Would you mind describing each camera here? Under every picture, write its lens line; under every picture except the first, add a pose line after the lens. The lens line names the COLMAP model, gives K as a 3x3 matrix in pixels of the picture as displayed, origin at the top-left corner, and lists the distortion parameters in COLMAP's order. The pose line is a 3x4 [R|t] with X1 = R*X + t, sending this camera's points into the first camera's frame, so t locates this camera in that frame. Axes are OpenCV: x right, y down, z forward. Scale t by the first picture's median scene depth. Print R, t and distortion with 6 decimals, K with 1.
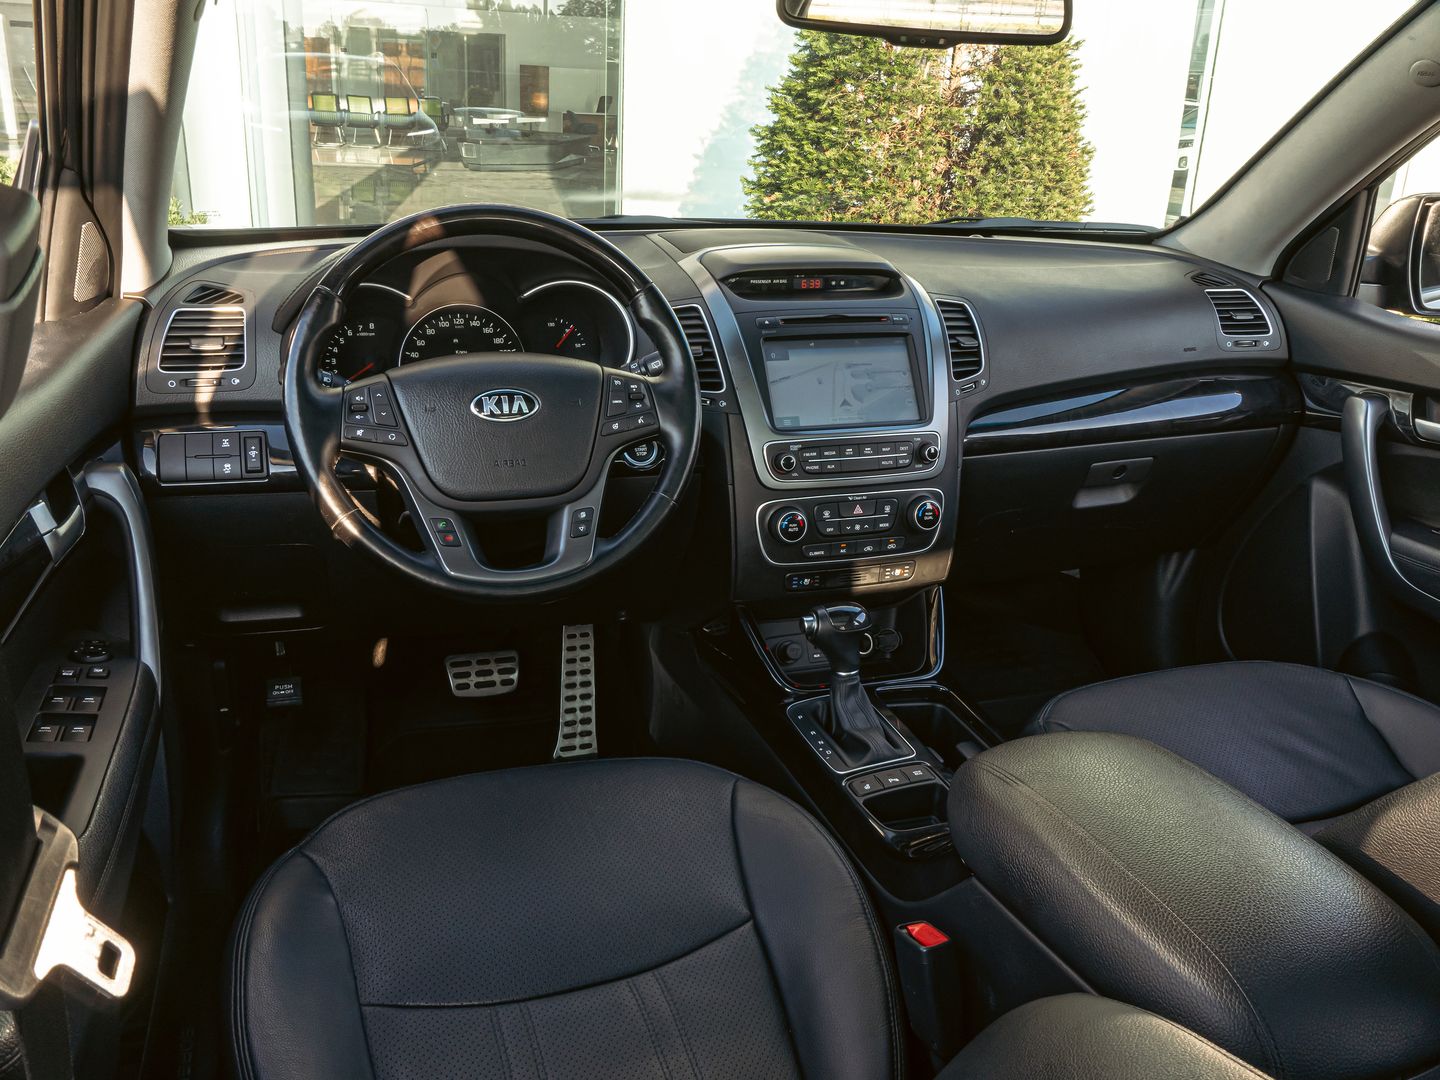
lens RADIAL K [[1175.2, 0, 719.6], [0, 1175.2, 574.7], [0, 0, 1]] dist [0.003495, 0.005536]
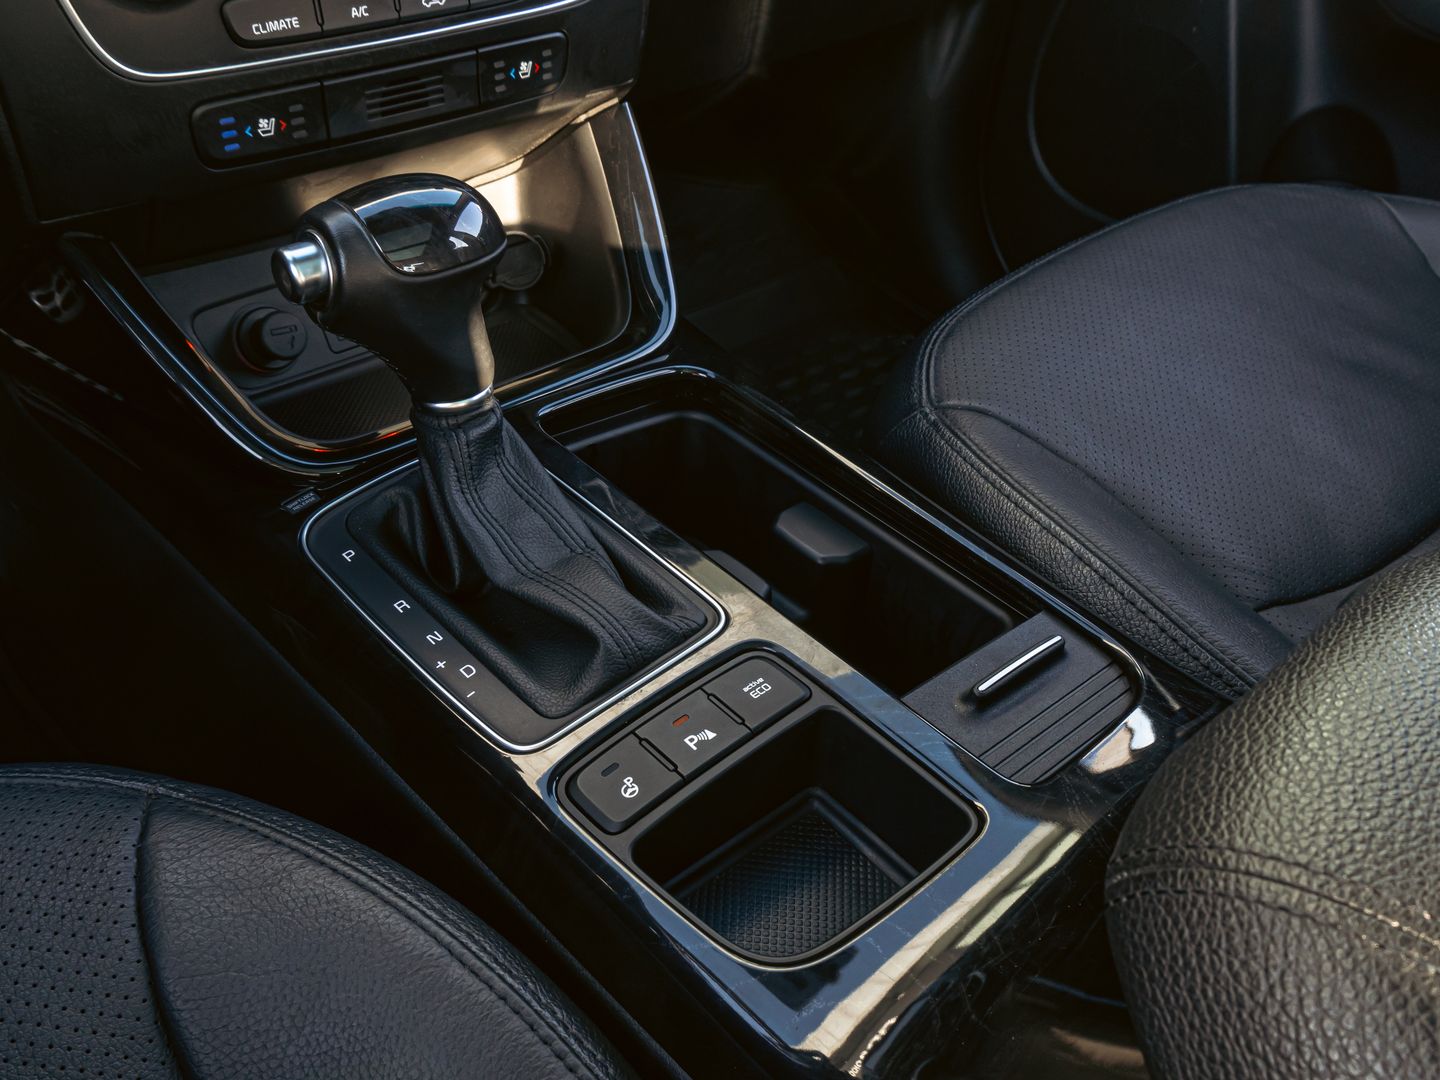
lens RADIAL K [[1175.2, 0, 719.6], [0, 1175.2, 574.7], [0, 0, 1]] dist [0.003495, 0.005536]
pose [[0.910406, -0.247403, 0.331591, 0.050189], [0.112895, 0.919638, 0.376191, 0.011521], [-0.398015, -0.305052, 0.865175, 0.638062]]
